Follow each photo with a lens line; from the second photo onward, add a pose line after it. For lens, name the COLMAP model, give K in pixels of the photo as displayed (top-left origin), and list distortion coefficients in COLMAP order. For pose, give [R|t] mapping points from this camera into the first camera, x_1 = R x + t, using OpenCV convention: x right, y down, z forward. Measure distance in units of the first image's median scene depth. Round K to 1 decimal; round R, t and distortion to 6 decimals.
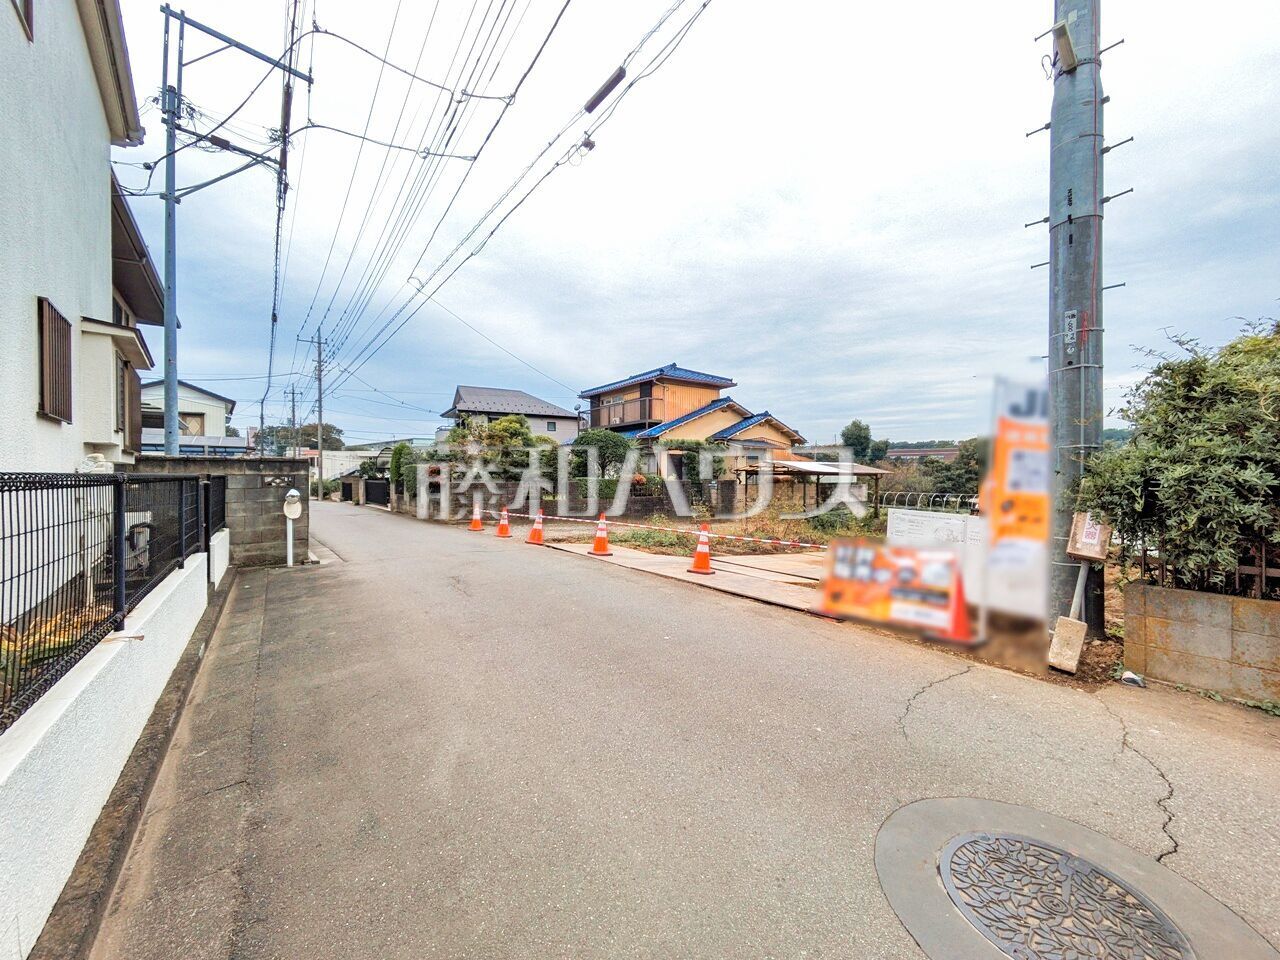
lens RADIAL K [[505.7, 0, 643.2], [0, 505.7, 476.8], [0, 0, 1]] dist [0.000982, -0.000682]
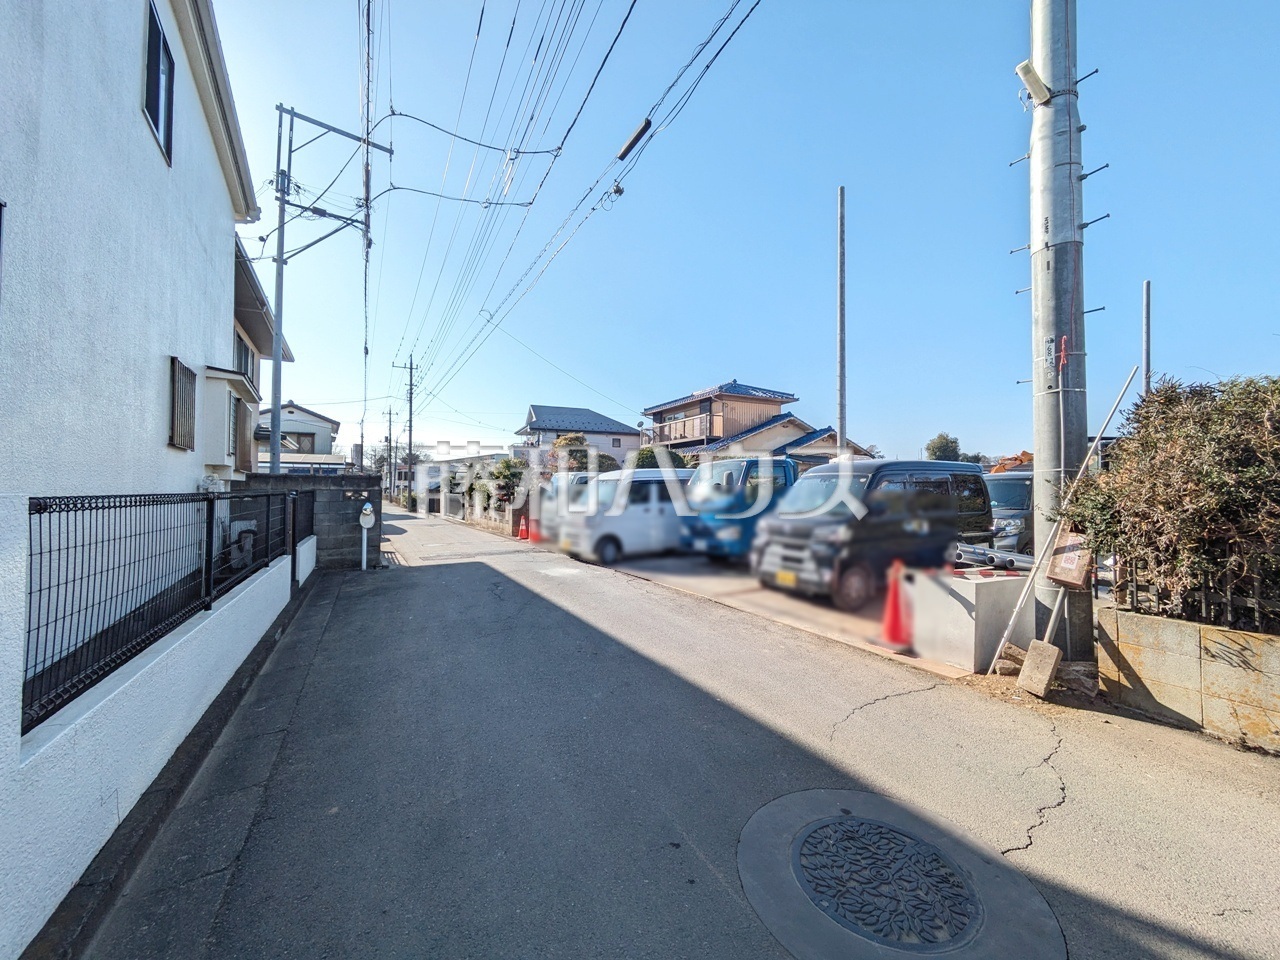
lens RADIAL K [[505.7, 0, 643.9], [0, 505.7, 476.1], [0, 0, 1]] dist [0.000537, 0.000408]
pose [[0.989775, 0.002768, -0.142614, 0.094467], [-0.007039, 0.999542, -0.029447, -0.006195], [0.142467, 0.030150, 0.989340, -0.053916]]
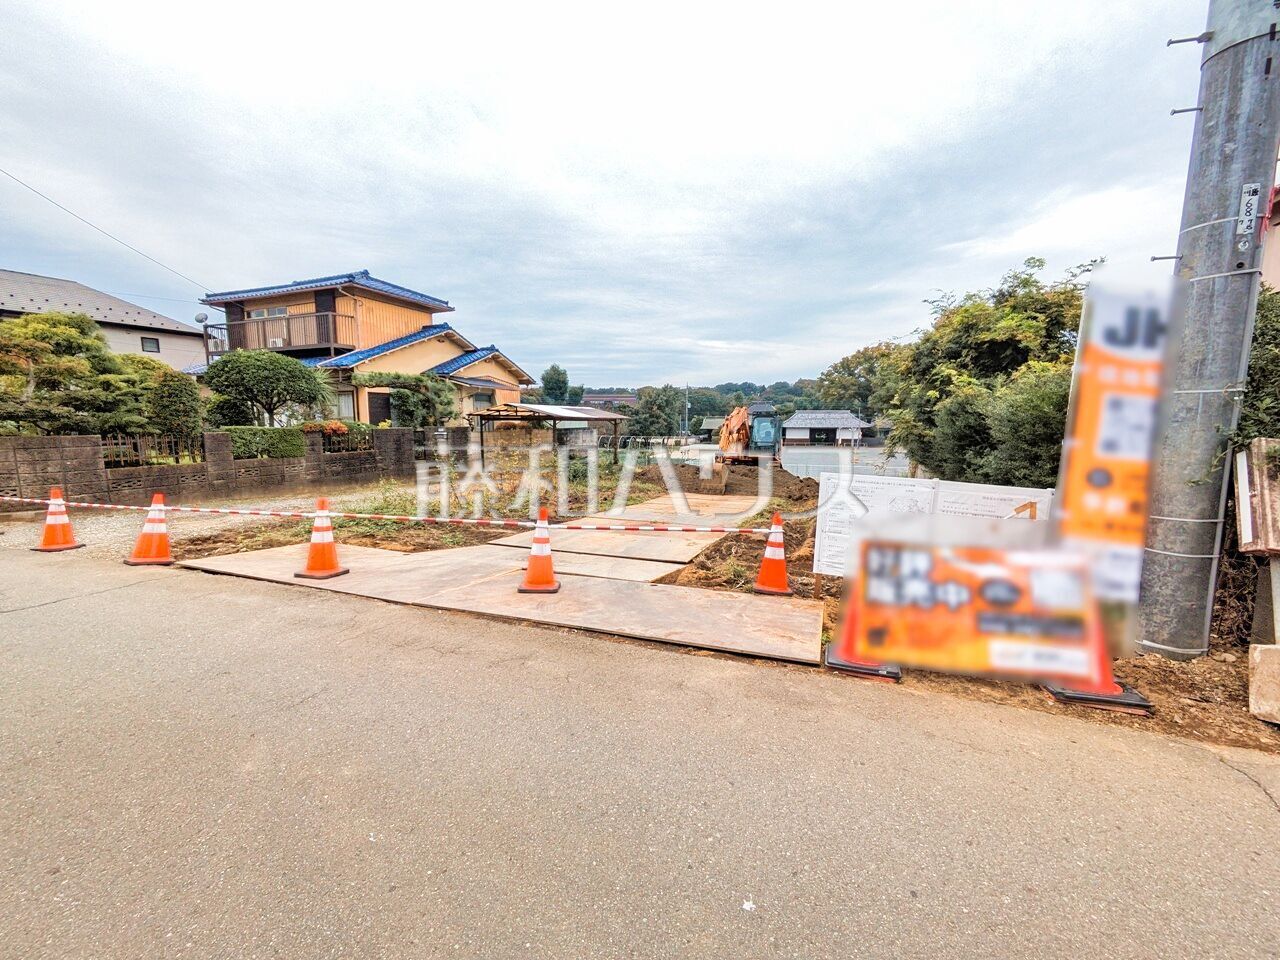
lens RADIAL K [[505.7, 0, 643.2], [0, 505.7, 476.8], [0, 0, 1]] dist [0.000982, -0.000682]
pose [[0.832076, -0.064522, 0.550896, -0.105787], [0.002813, 0.993689, 0.112133, -0.011092], [-0.554654, -0.091754, 0.827007, 0.432224]]
